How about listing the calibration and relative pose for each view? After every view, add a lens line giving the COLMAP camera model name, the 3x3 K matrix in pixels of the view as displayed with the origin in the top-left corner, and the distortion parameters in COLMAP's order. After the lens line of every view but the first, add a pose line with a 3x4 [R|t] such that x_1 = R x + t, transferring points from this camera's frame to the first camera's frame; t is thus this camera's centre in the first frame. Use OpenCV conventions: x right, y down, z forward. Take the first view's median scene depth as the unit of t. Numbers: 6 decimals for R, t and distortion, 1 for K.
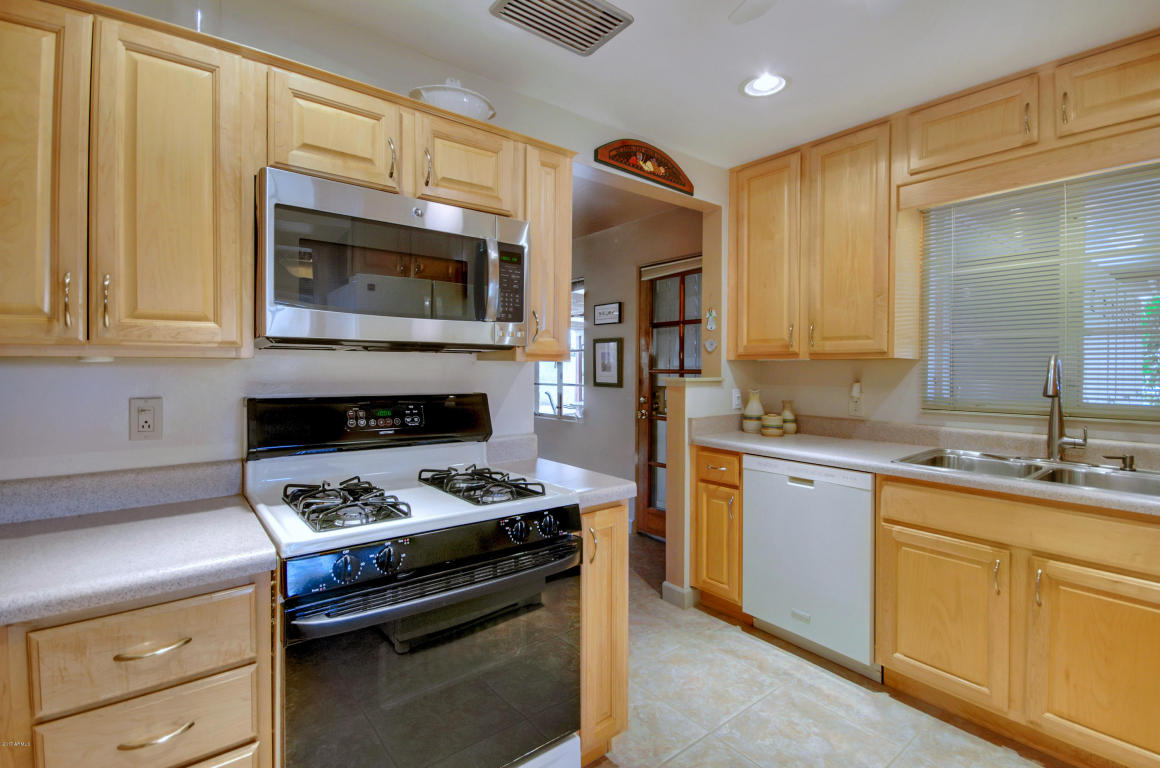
lens RADIAL K [[531.7, 0, 589.0], [0, 531.7, 365.8], [0, 0, 1]] dist [-0.000003, -0.000138]
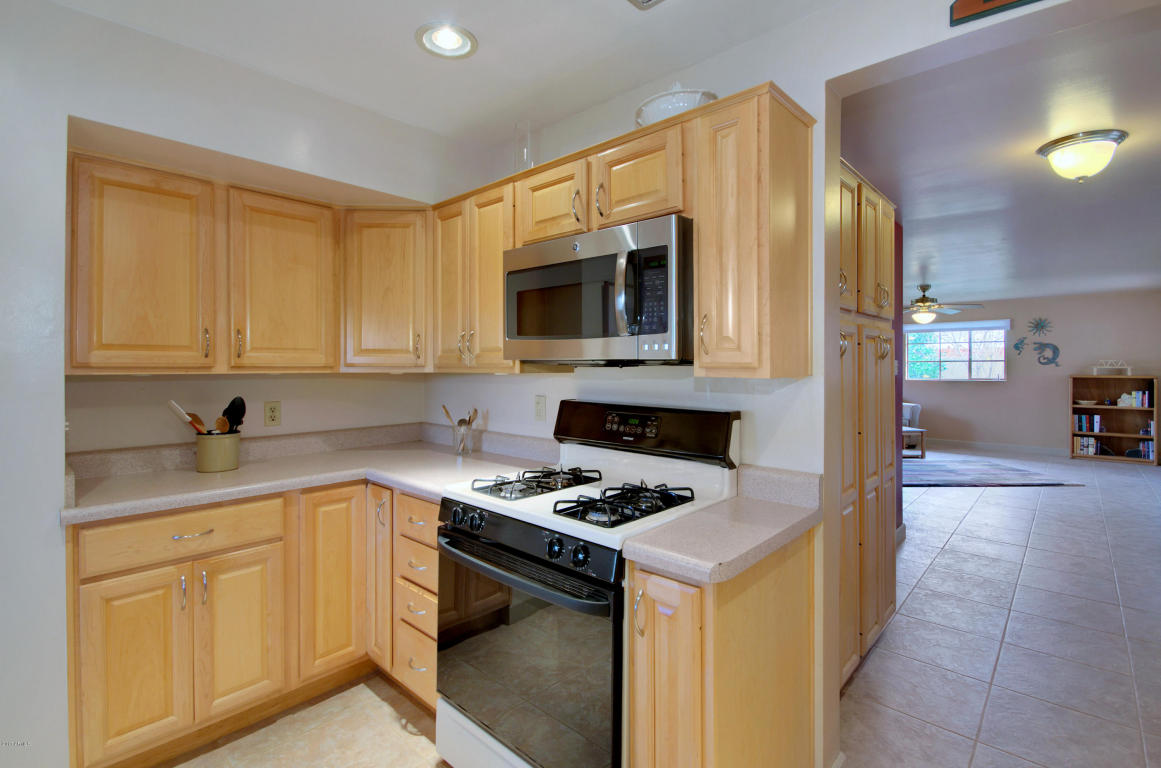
lens RADIAL K [[532.2, 0, 589.5], [0, 532.2, 365.8], [0, 0, 1]] dist [-0.000003, -0.000138]
pose [[0.164099, -0.003034, -0.986439, 0.746846], [0.003825, 0.999990, -0.002439, -0.027232], [0.986436, -0.003373, 0.164109, 0.767360]]
